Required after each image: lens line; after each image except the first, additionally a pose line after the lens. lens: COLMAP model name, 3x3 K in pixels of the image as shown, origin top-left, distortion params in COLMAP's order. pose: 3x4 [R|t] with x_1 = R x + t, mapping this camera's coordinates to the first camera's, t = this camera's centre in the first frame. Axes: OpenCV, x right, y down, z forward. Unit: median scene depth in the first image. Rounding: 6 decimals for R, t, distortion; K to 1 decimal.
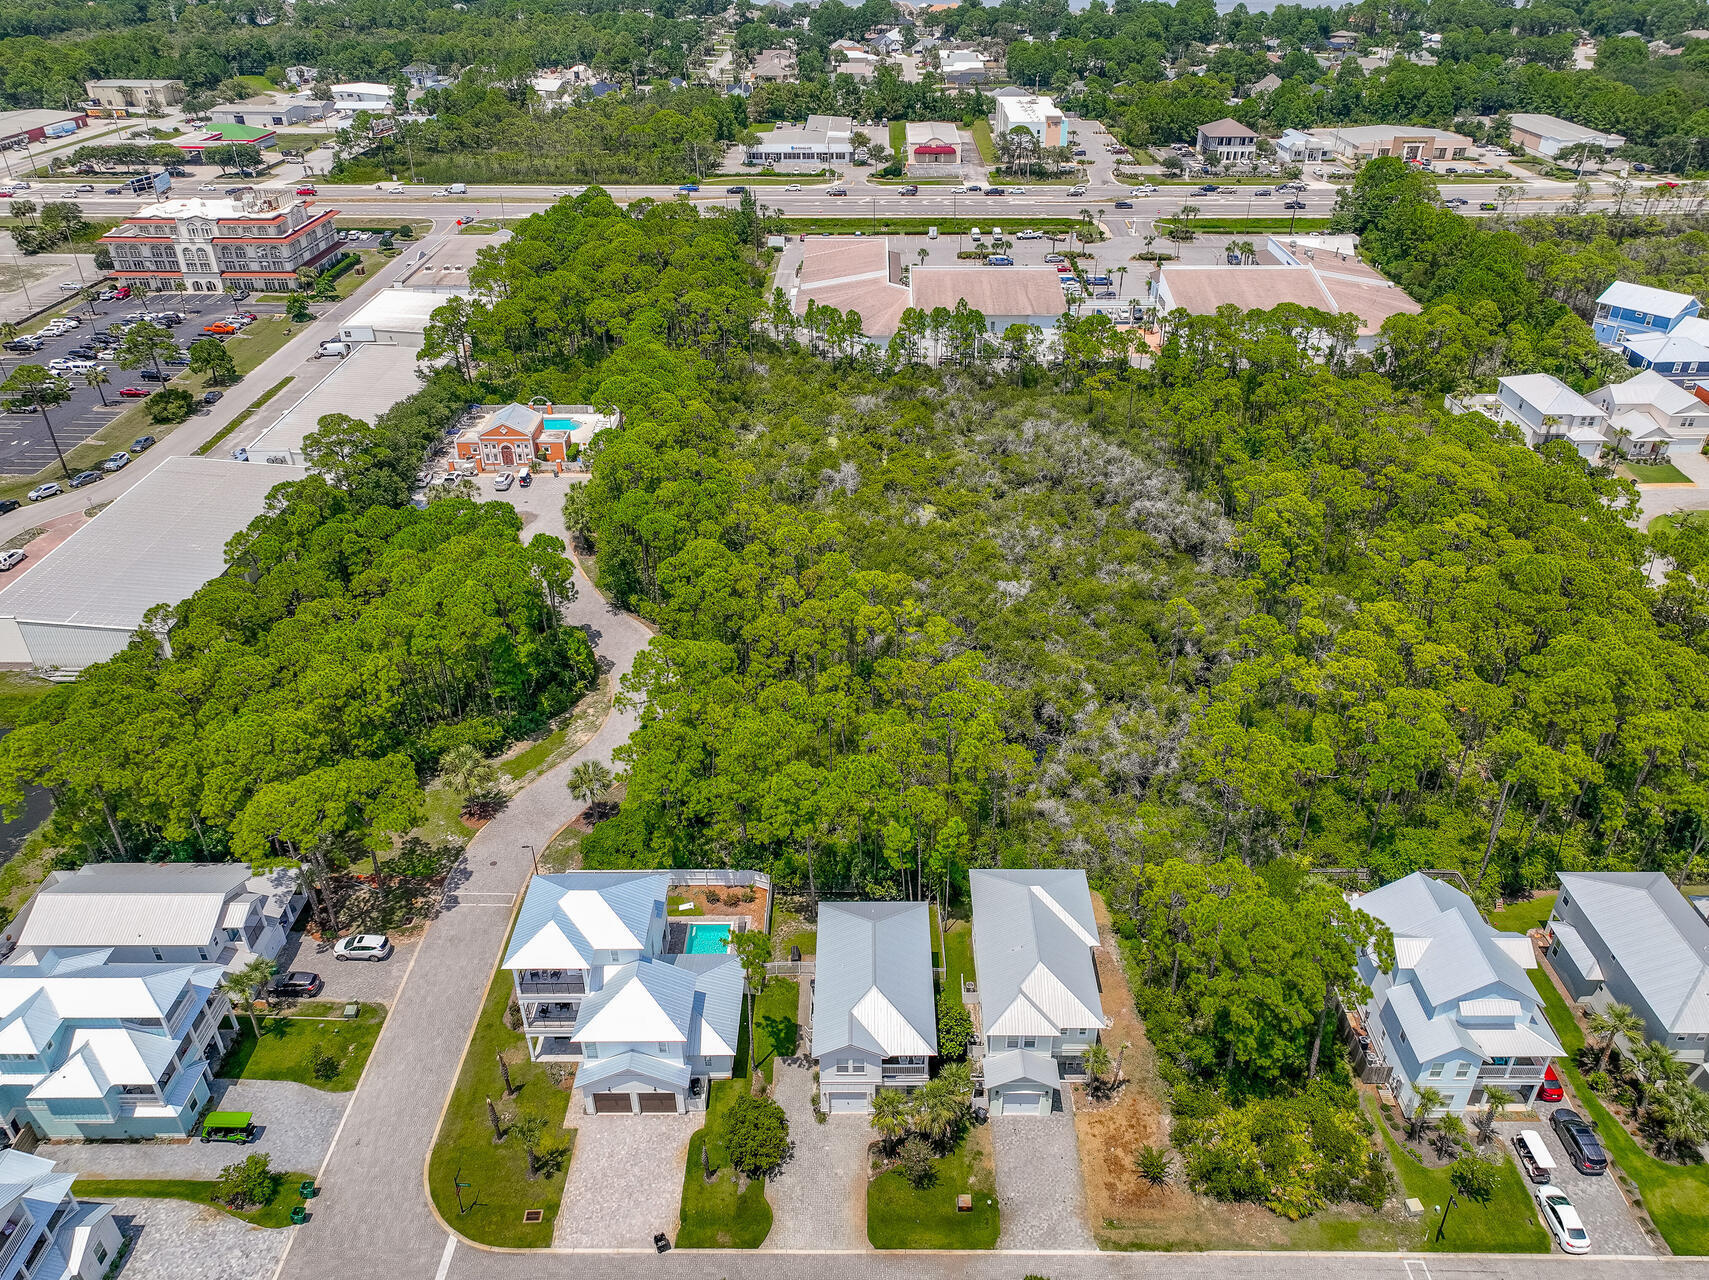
lens RADIAL K [[1236.2, 0, 868.8], [0, 1236.2, 630.3], [0, 0, 1]] dist [-0.004965, 0.010452]
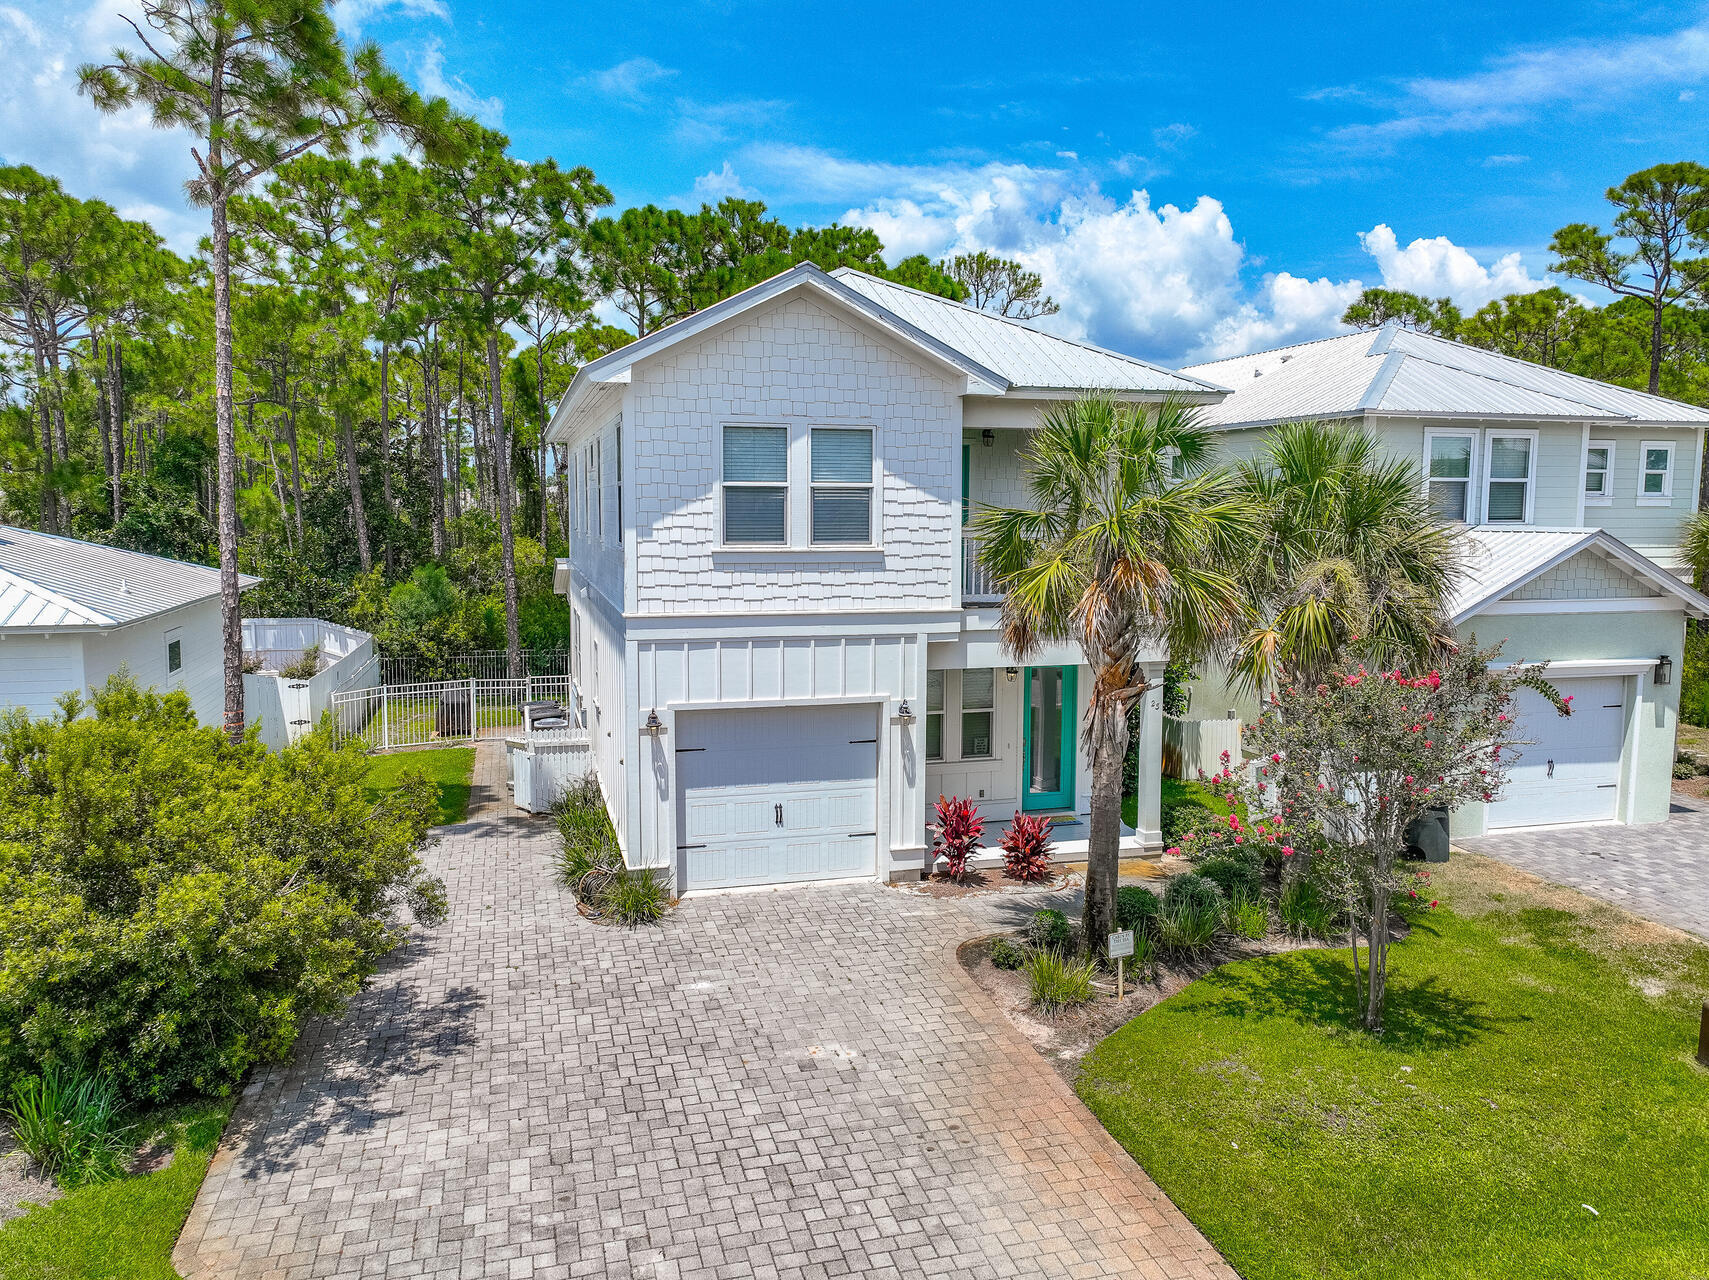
lens RADIAL K [[1236.2, 0, 868.8], [0, 1236.2, 630.3], [0, 0, 1]] dist [-0.004965, 0.010452]
pose [[0.960563, -0.018305, 0.277461, -0.053336], [0.131595, 0.908941, -0.395613, 0.428121], [-0.244954, 0.416523, 0.875503, 0.818776]]
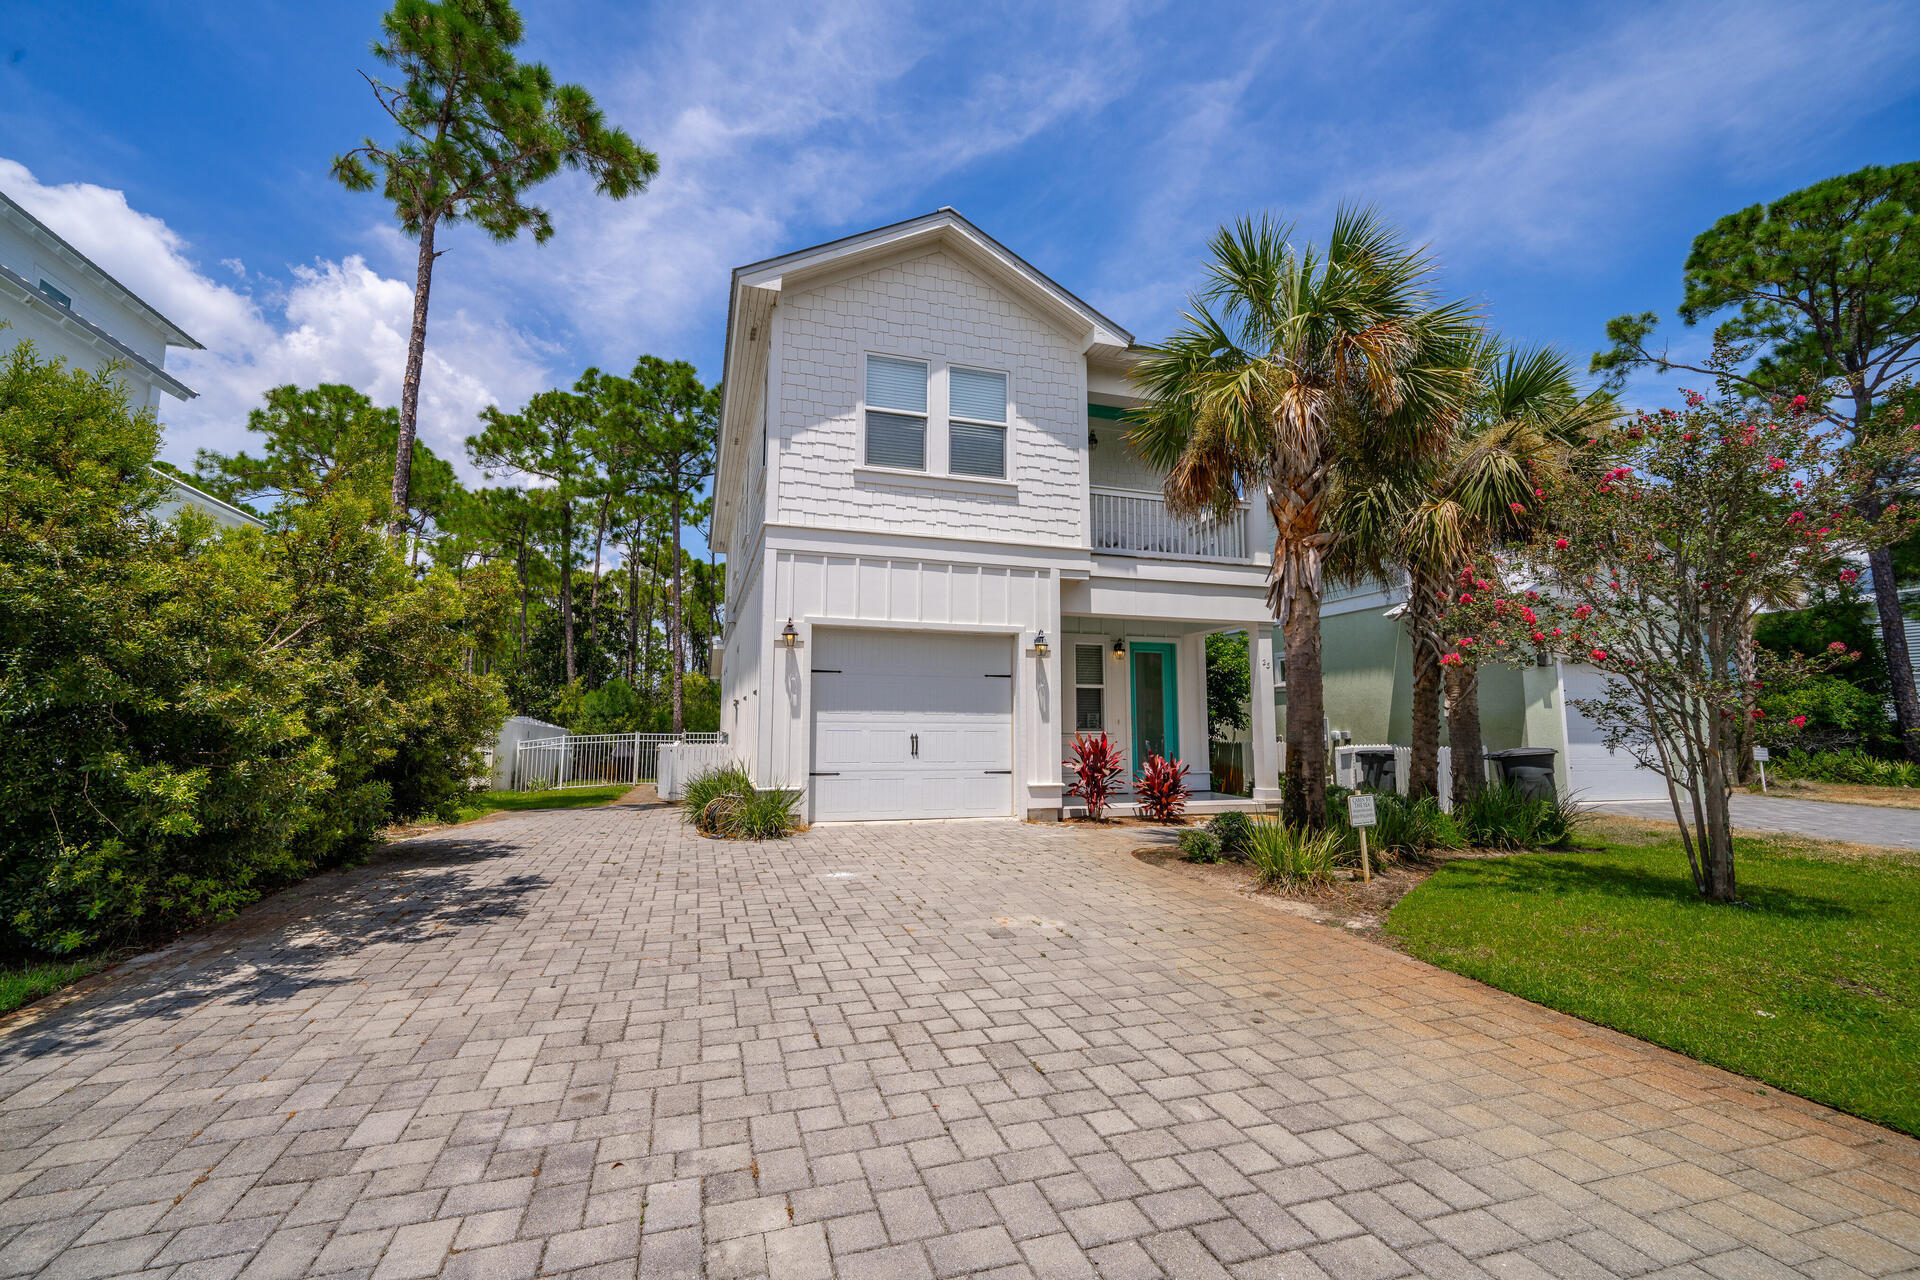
lens RADIAL K [[790.8, 0, 938.9], [0, 790.8, 644.1], [0, 0, 1]] dist [0.000466, -0.000161]
pose [[0.955869, 0.039785, 0.291087, -0.046432], [0.140320, 0.808652, -0.571307, 0.432585], [-0.258118, 0.586940, 0.767383, 0.895424]]
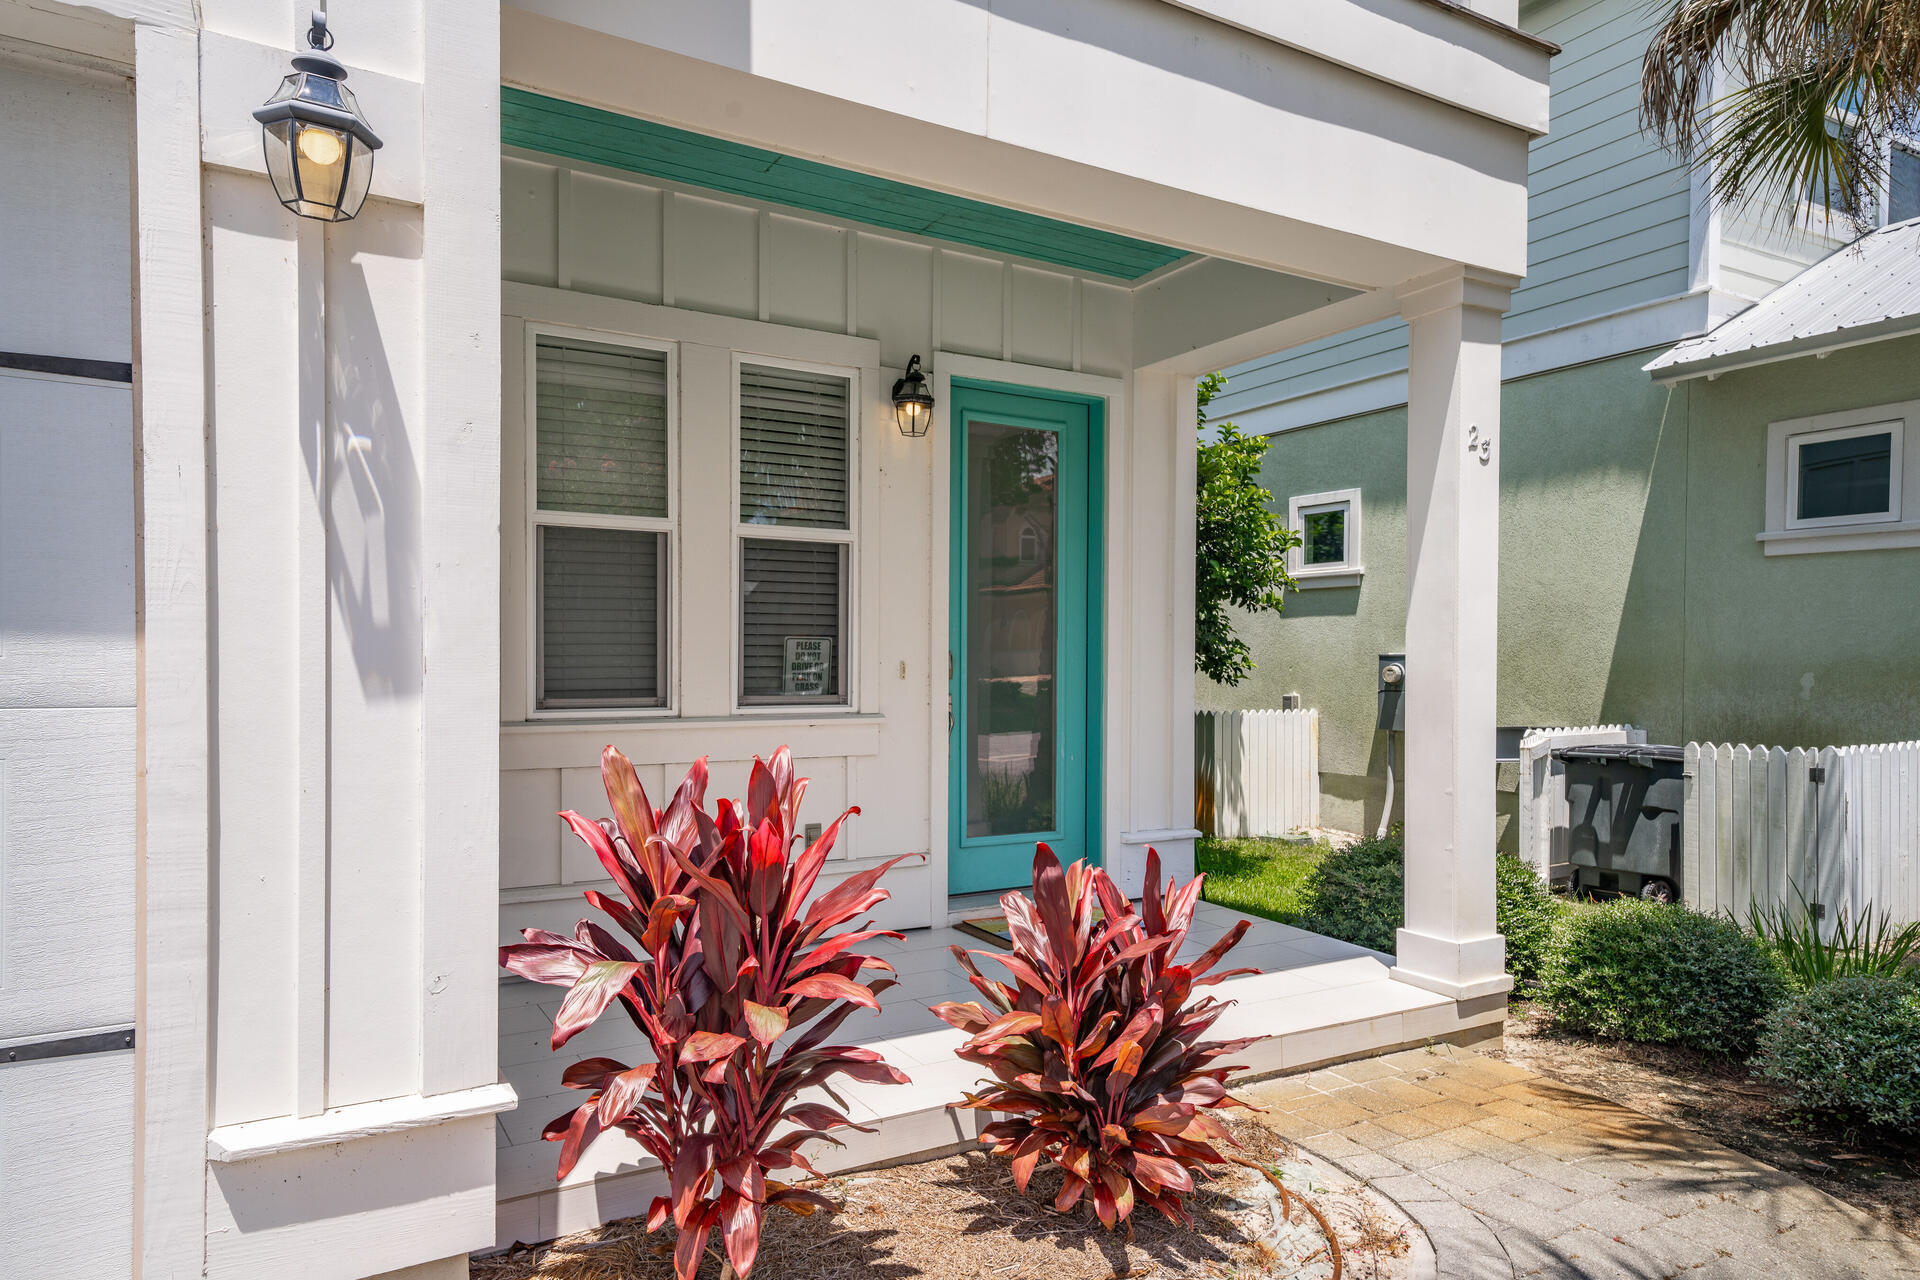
lens RADIAL K [[1189.5, 0, 952.4], [0, 1189.5, 671.6], [0, 0, 1]] dist [0.042166, 0.000085]
pose [[0.859545, 0.004595, 0.511040, 0.000216], [0.249868, 0.868515, -0.428075, 0.391369], [-0.445813, 0.495642, 0.745379, 0.962168]]
